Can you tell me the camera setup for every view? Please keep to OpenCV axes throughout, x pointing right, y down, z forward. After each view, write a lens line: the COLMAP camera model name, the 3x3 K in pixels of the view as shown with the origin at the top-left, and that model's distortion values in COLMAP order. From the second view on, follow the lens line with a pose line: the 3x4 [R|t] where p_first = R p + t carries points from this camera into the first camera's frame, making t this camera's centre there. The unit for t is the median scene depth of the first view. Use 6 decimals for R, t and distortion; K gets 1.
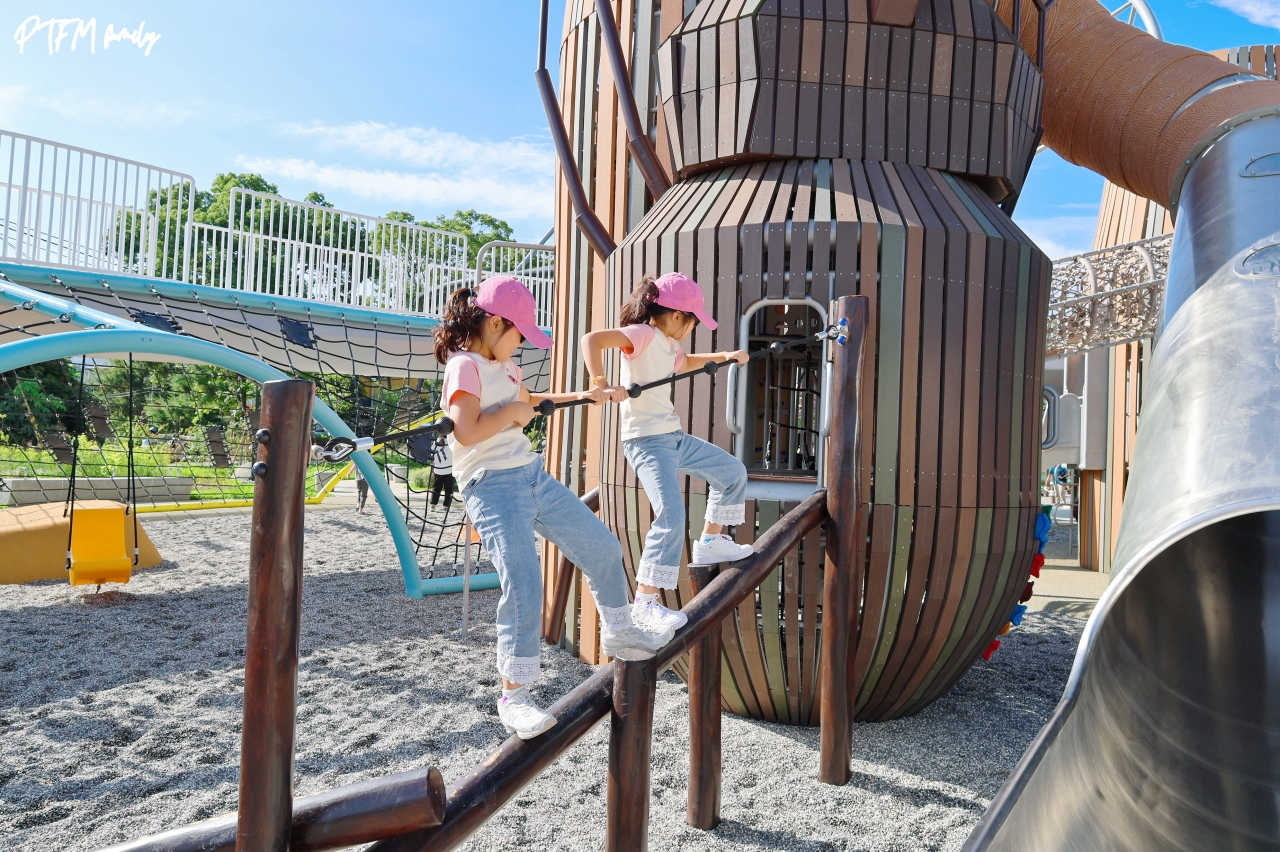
lens RADIAL K [[886.1, 0, 640.0], [0, 886.1, 426.0], [0, 0, 1]] dist [-0.008760, -0.001861]
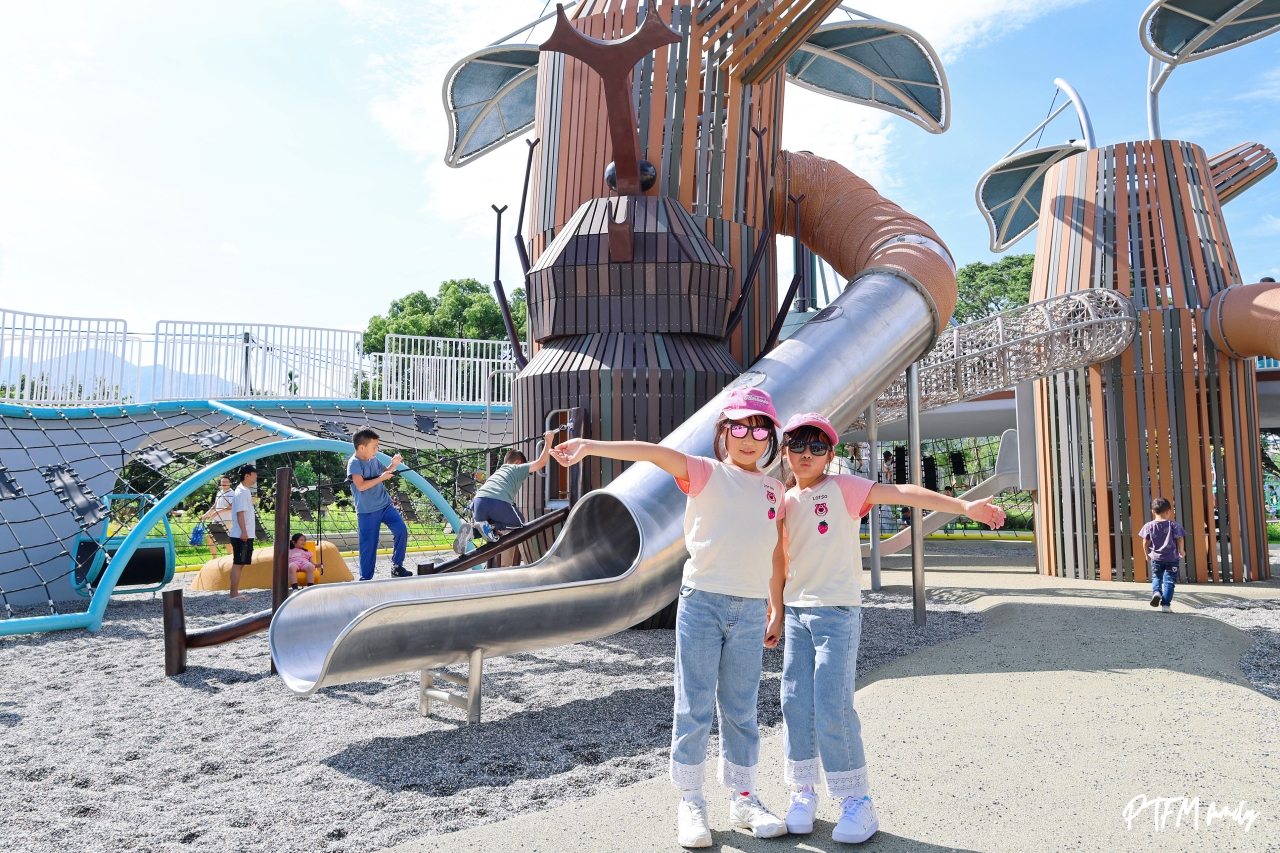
lens RADIAL K [[886.1, 0, 640.0], [0, 886.1, 426.5], [0, 0, 1]] dist [-0.008760, -0.001861]
pose [[0.964469, -0.066312, -0.255739, 0.673982], [0.051103, 0.996532, -0.065670, 0.030995], [0.259207, 0.050268, 0.964513, -0.719841]]
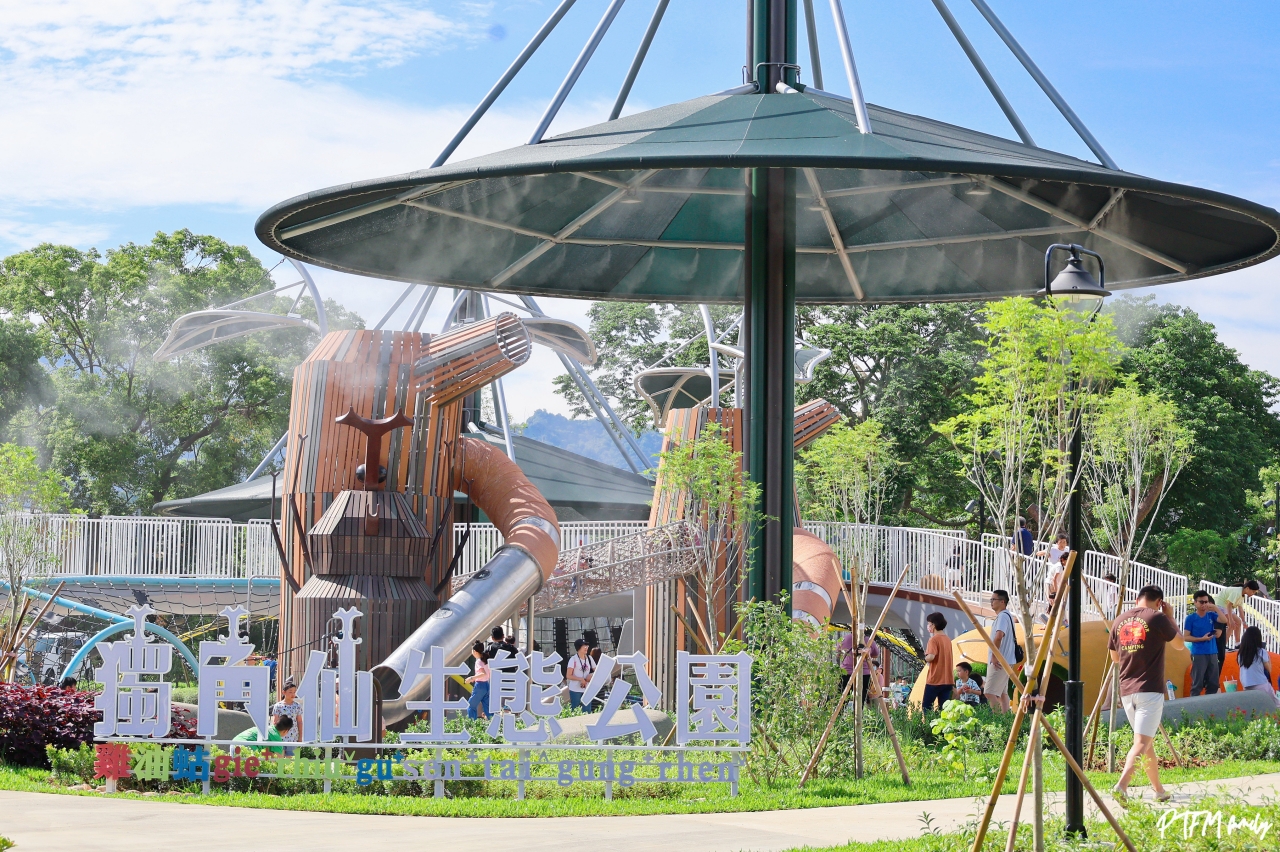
lens RADIAL K [[2806.5, 0, 640.0], [0, 2806.5, 426.0], [0, 0, 1]] dist [-0.088115, -0.360080]
pose [[0.999630, -0.025931, -0.008179, 1.214340], [0.025395, 0.997877, -0.059969, -0.166024], [0.009717, 0.059739, 0.998167, -8.430246]]
